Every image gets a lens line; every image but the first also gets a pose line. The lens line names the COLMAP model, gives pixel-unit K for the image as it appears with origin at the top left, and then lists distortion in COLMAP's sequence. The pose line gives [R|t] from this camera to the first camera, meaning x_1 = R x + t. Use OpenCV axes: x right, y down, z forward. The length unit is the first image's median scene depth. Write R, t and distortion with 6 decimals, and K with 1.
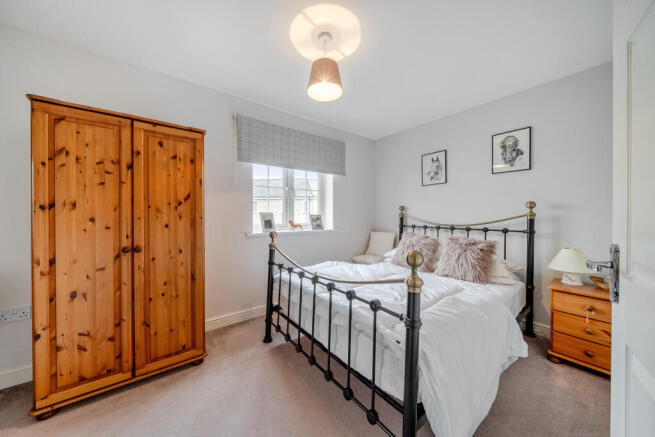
lens RADIAL K [[229.7, 0, 327.5], [0, 229.7, 218.5], [0, 0, 1]] dist [-0.000931, -0.000055]
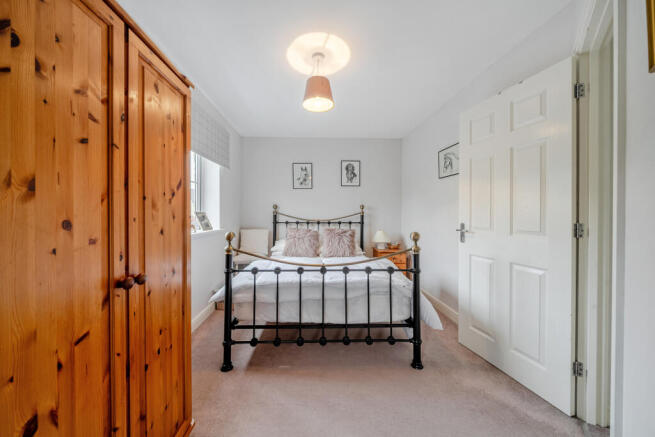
lens RADIAL K [[229.7, 0, 327.5], [0, 229.7, 218.5], [0, 0, 1]] dist [-0.000931, -0.000055]
pose [[0.572984, -0.019601, 0.819332, -0.890399], [0.010818, 0.999808, 0.016354, -0.006069], [-0.819495, -0.000507, 0.573086, 0.307545]]
